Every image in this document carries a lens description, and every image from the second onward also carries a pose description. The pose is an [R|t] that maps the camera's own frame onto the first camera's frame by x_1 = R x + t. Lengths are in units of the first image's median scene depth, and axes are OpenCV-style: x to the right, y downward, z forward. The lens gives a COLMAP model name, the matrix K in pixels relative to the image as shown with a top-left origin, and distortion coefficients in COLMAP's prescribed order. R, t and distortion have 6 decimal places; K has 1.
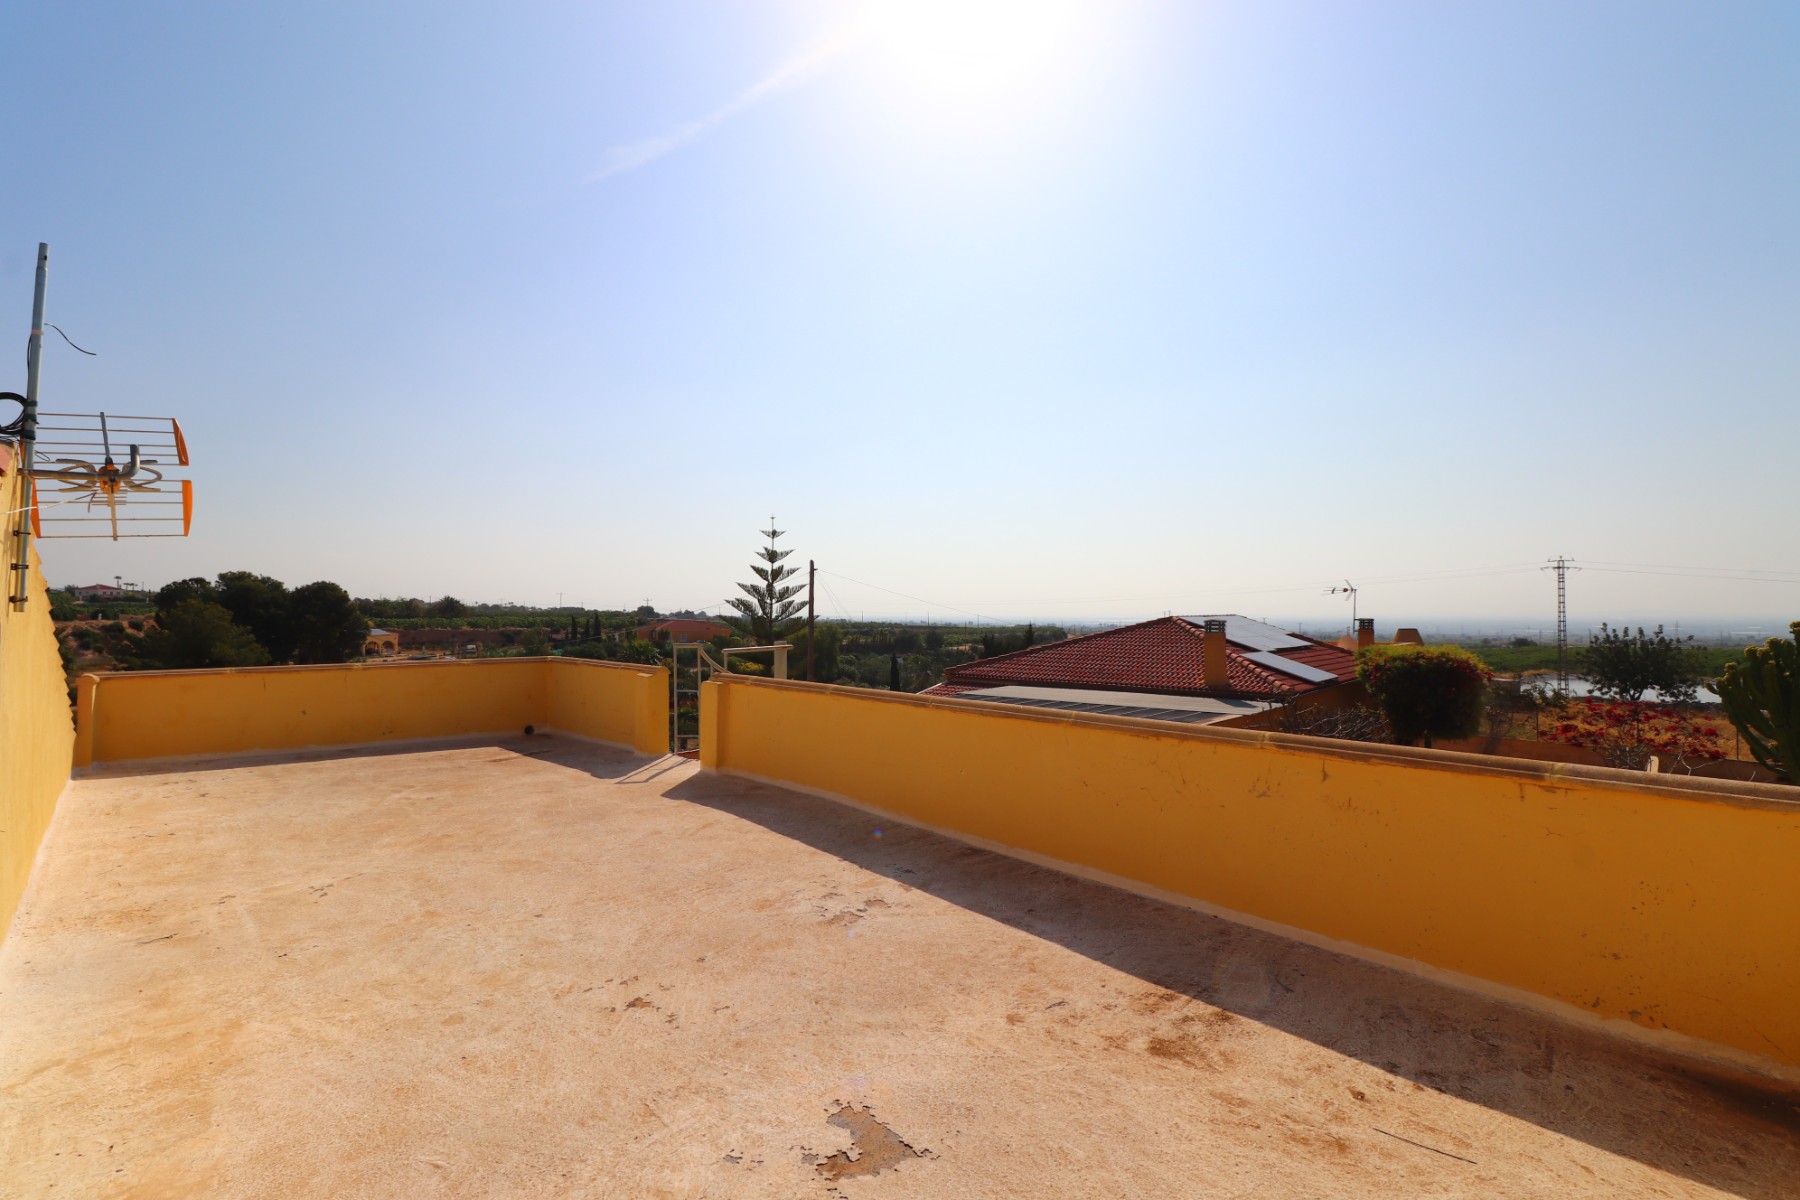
lens RADIAL K [[832.3, 0, 891.4], [0, 832.3, 595.5], [0, 0, 1]] dist [0.000653, -0.013913]
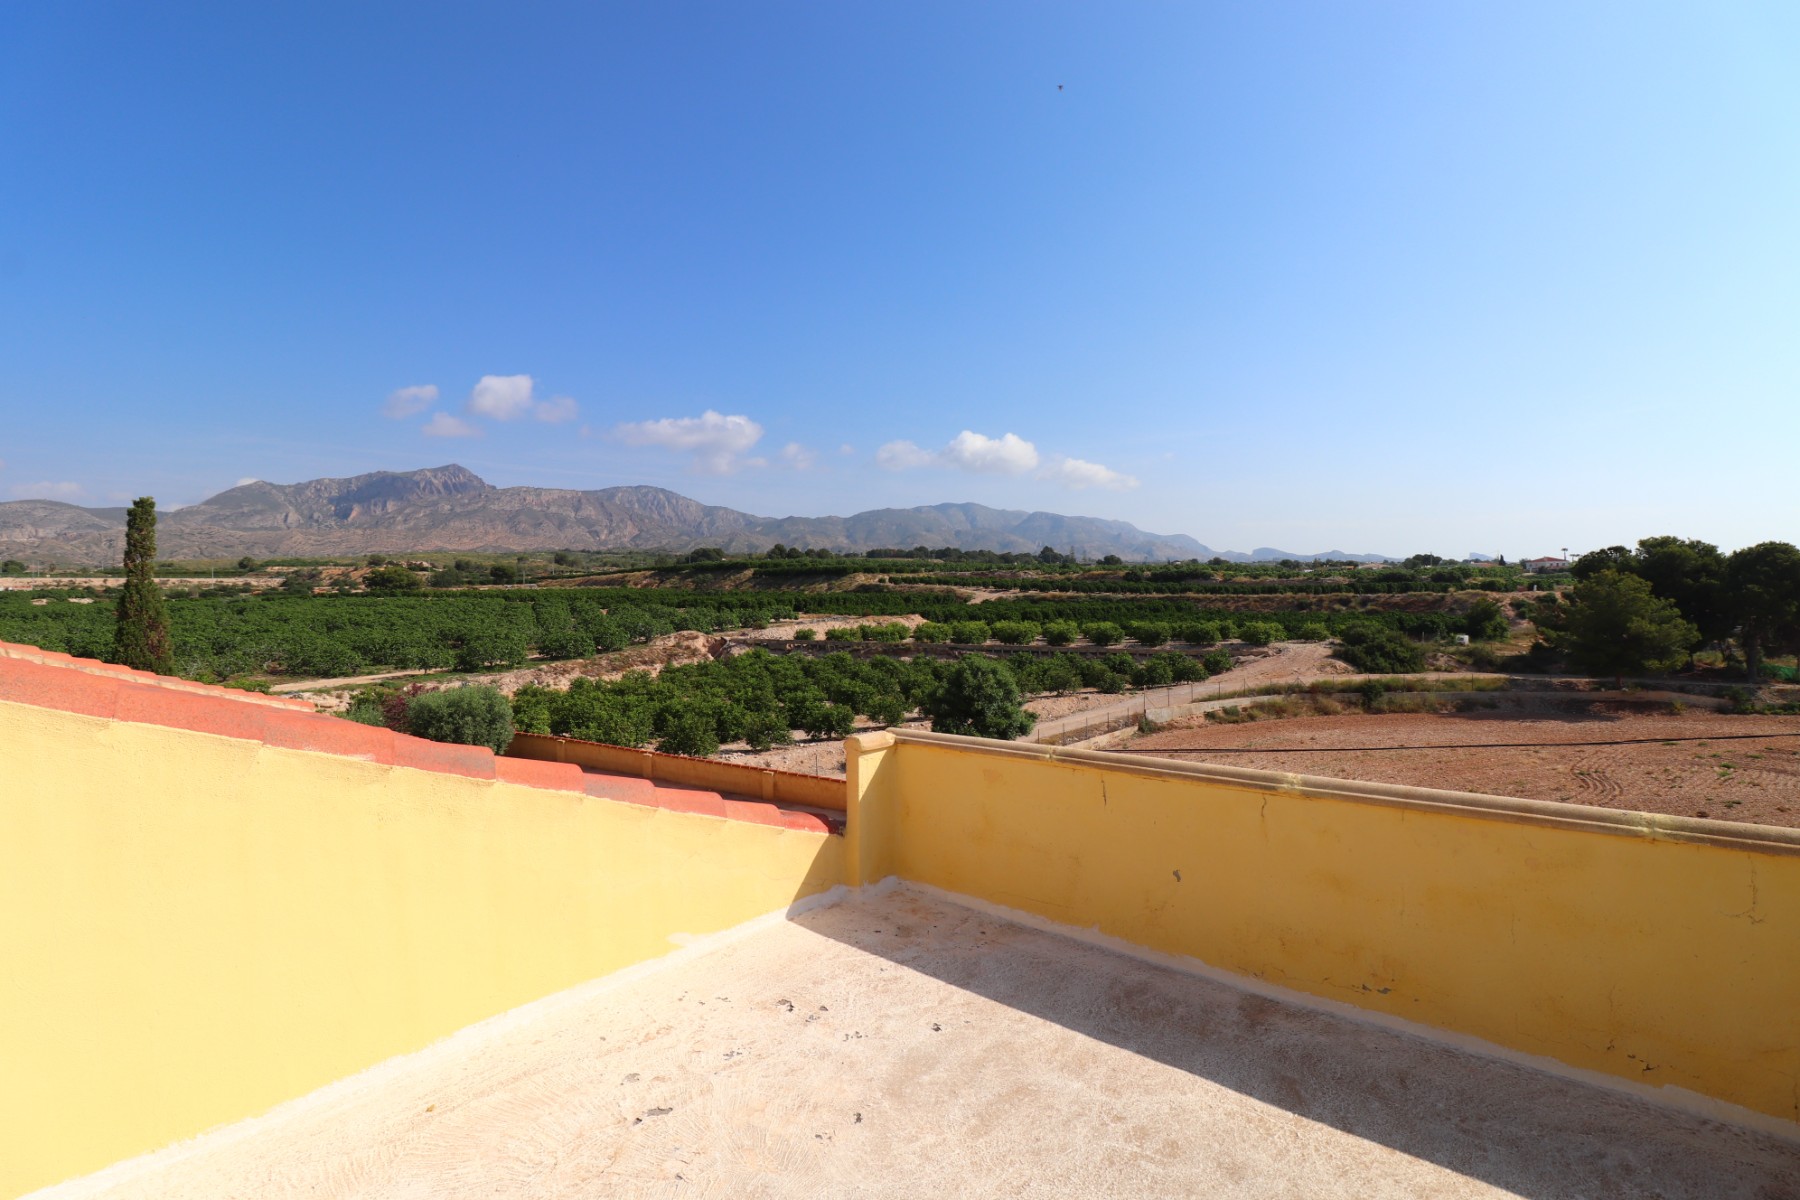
lens RADIAL K [[839.2, 0, 907.9], [0, 839.2, 588.0], [0, 0, 1]] dist [0.002968, -0.015456]
pose [[0.147312, -0.007519, -0.989062, -0.026967], [0.035544, 0.999365, -0.002304, -0.000607], [0.988451, -0.034816, 0.147485, 0.070764]]
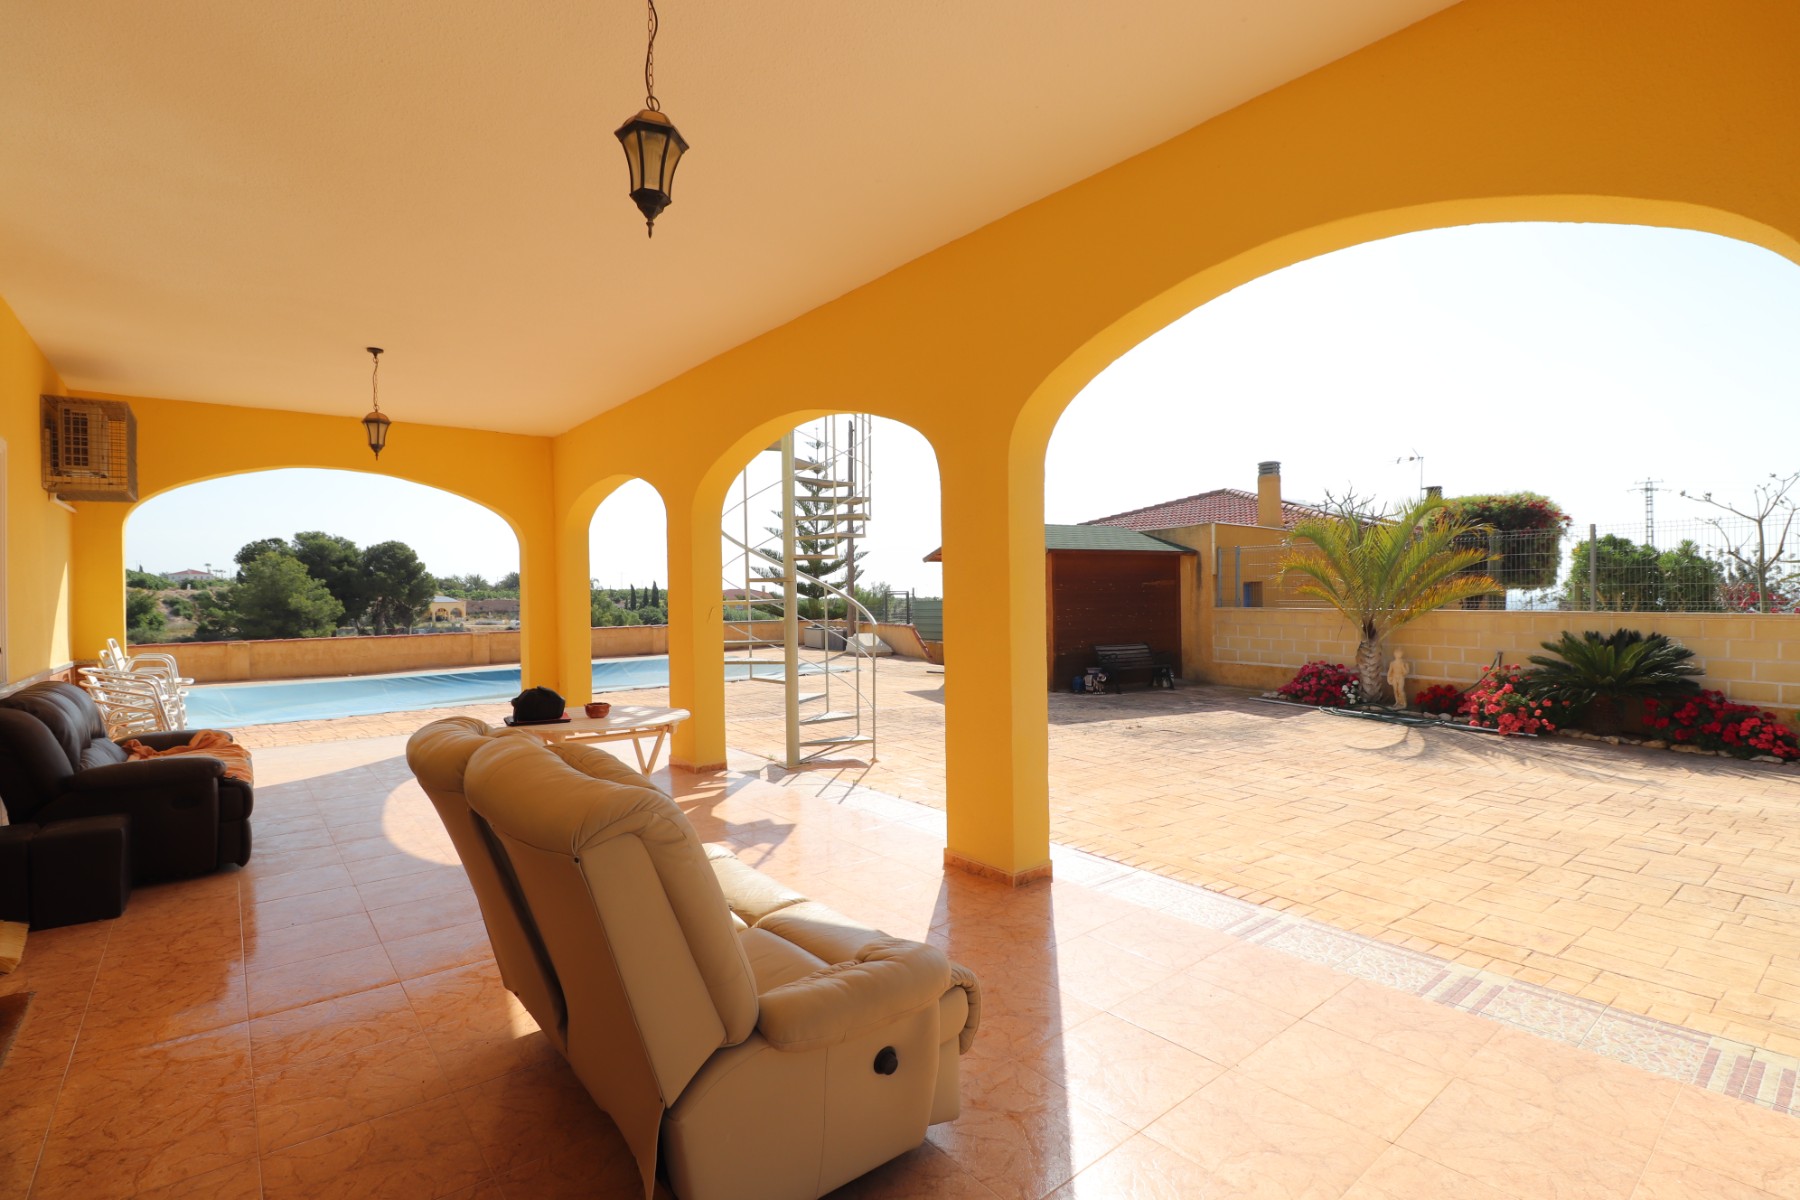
lens RADIAL K [[830.3, 0, 893.9], [0, 830.3, 596.9], [0, 0, 1]] dist [0.003283, -0.015007]
pose [[0.998046, -0.008833, -0.061860, 0.003728], [0.010269, 0.999684, 0.022930, 0.037354], [0.061638, -0.023521, 0.997821, 0.004097]]
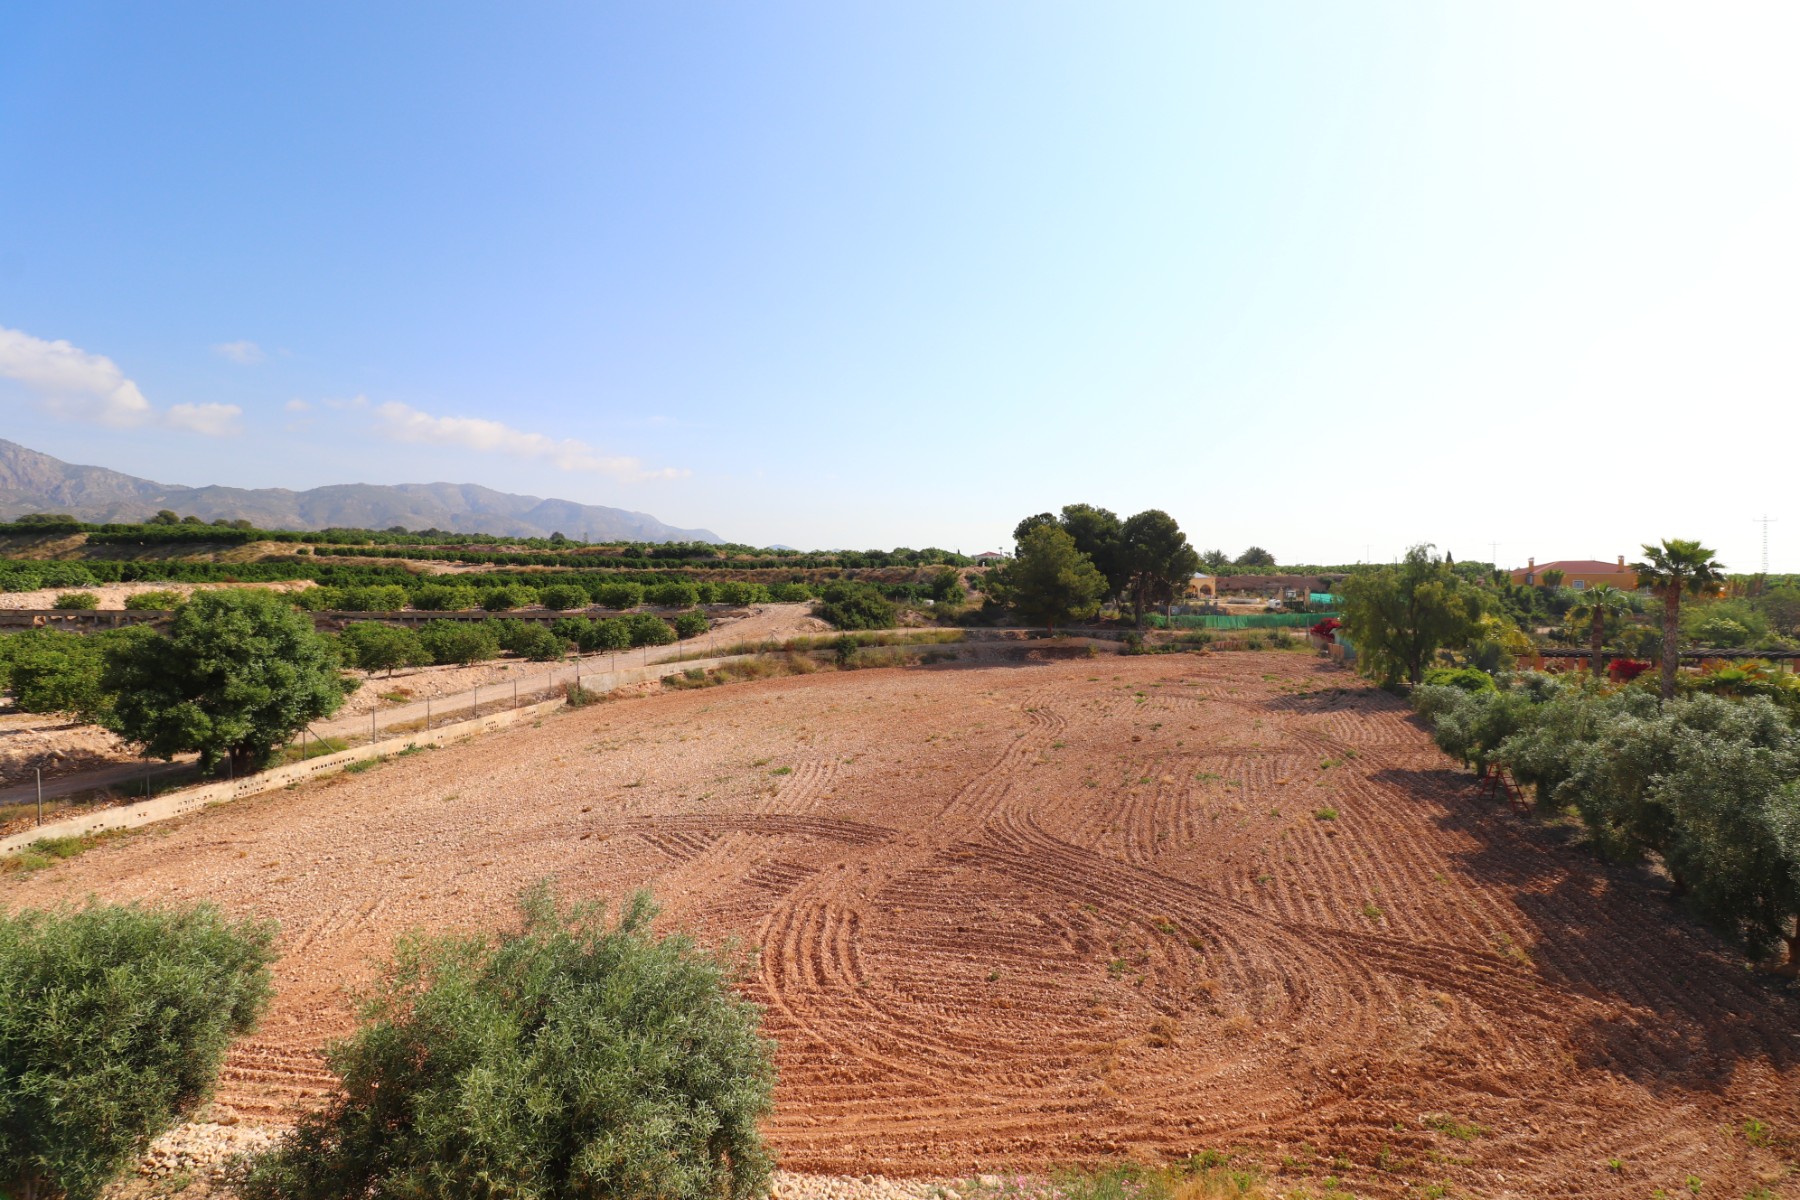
lens RADIAL K [[839.2, 0, 907.9], [0, 839.2, 588.0], [0, 0, 1]] dist [0.002968, -0.015456]
pose [[0.648016, 0.002800, -0.761622, -0.150062], [0.024932, 0.999379, 0.024887, 0.042799], [0.761219, -0.035116, 0.647544, 0.183752]]
